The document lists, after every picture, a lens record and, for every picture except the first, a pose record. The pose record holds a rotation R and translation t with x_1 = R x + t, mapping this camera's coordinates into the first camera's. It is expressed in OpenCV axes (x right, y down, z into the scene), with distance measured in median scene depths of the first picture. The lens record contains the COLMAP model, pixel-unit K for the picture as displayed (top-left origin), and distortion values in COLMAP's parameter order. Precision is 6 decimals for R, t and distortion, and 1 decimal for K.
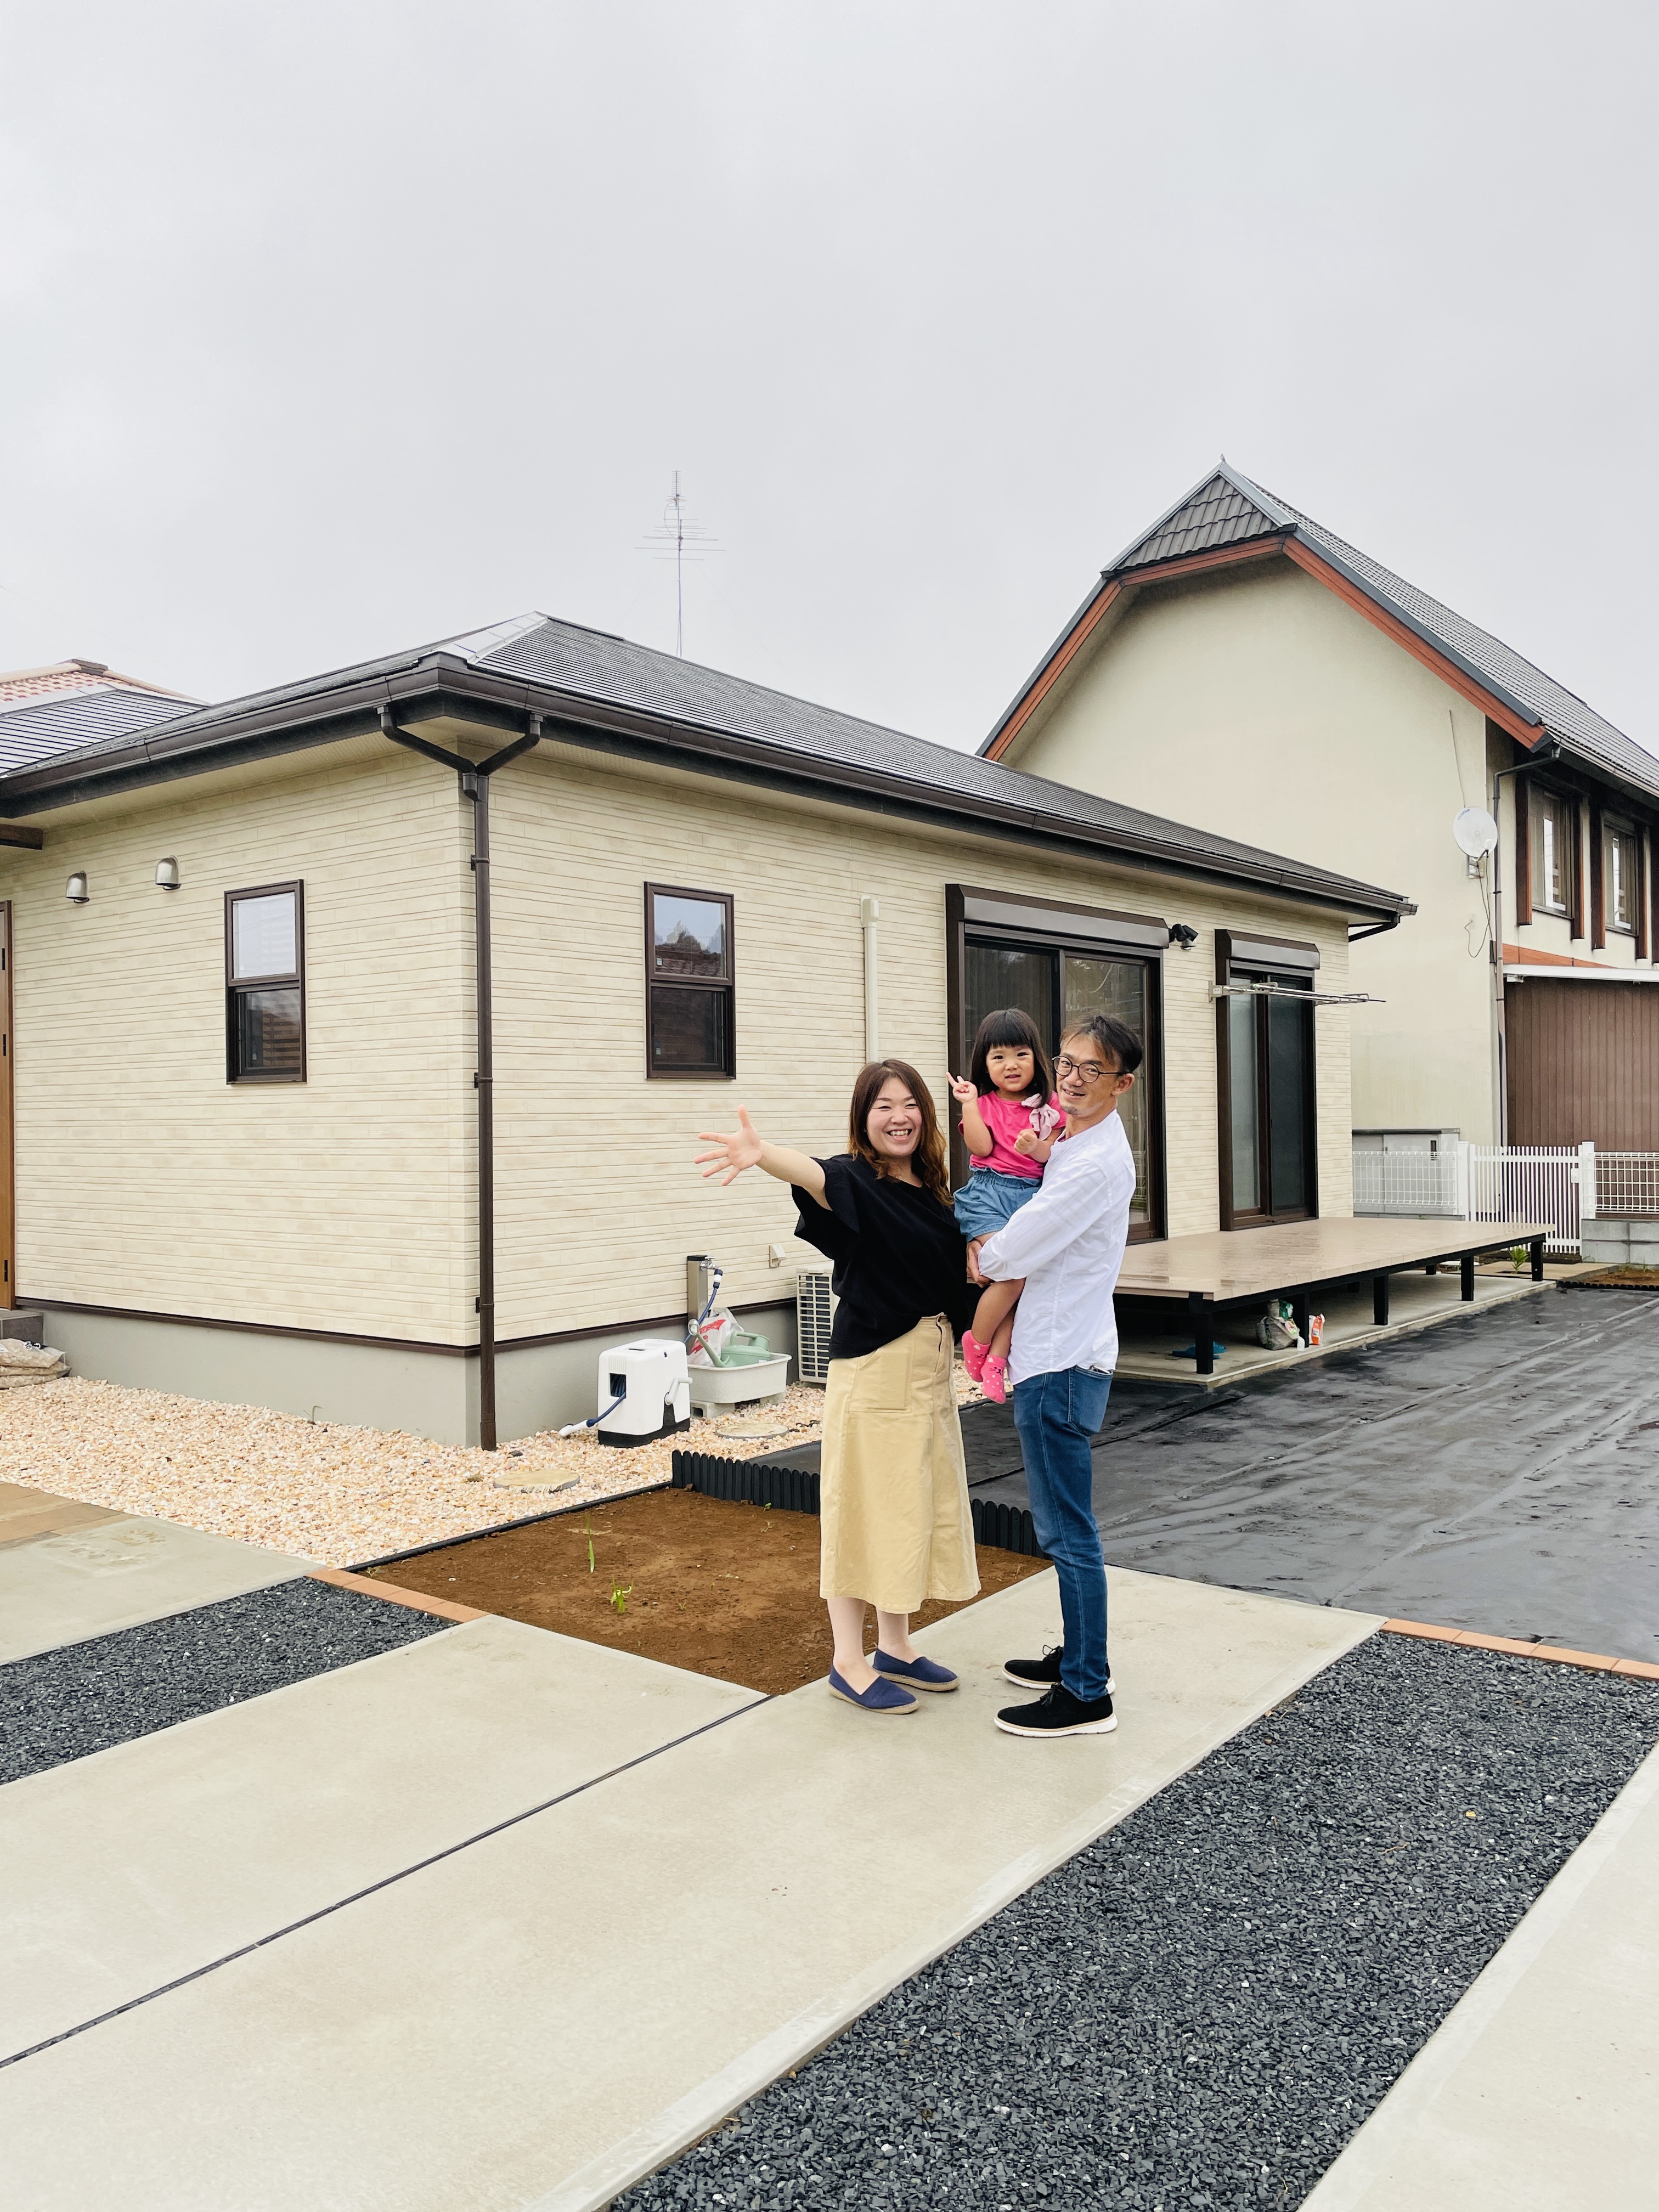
lens RADIAL K [[1690.8, 0, 814.6], [0, 1690.8, 1102.0], [0, 0, 1]] dist [0.065410, -0.083478]
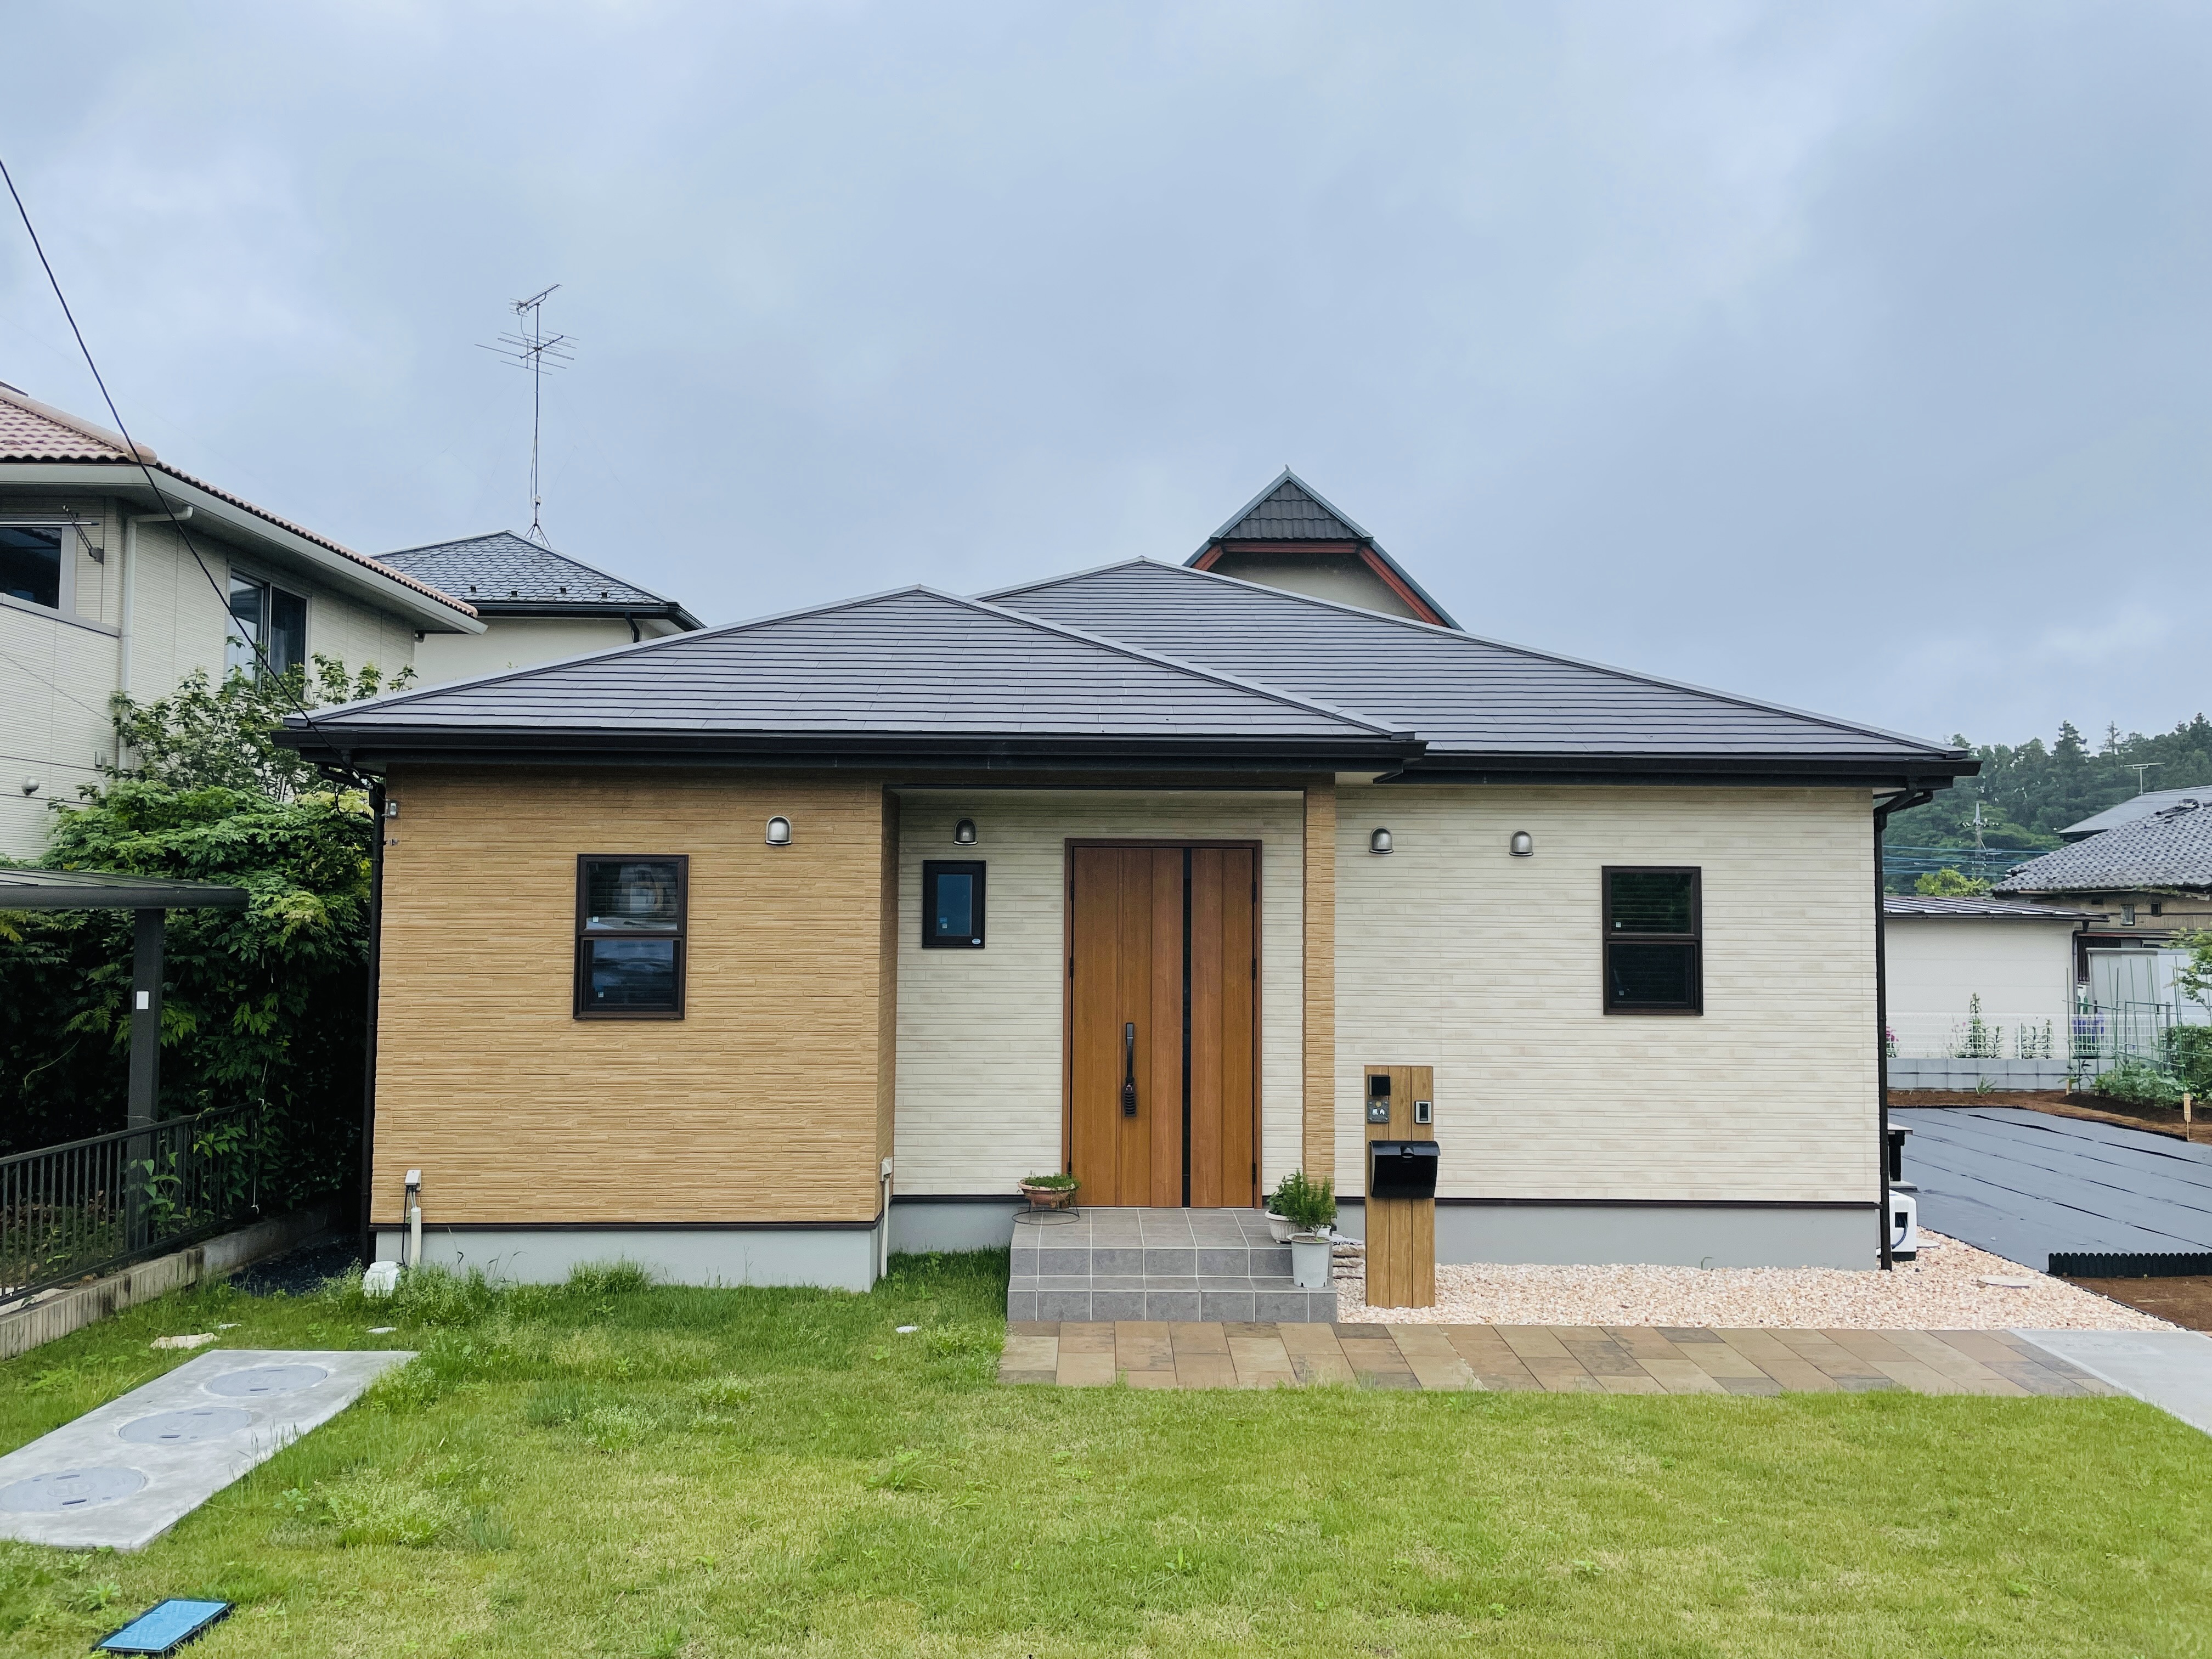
lens RADIAL K [[1690.8, 0, 1088.4], [0, 1690.8, 806.4], [0, 0, 1]] dist [0.065410, -0.083478]
pose [[0.773757, 0.056848, 0.630927, -1.544584], [-0.021122, 0.997727, -0.063993, -0.080877], [-0.633131, 0.036188, 0.773199, 0.252172]]
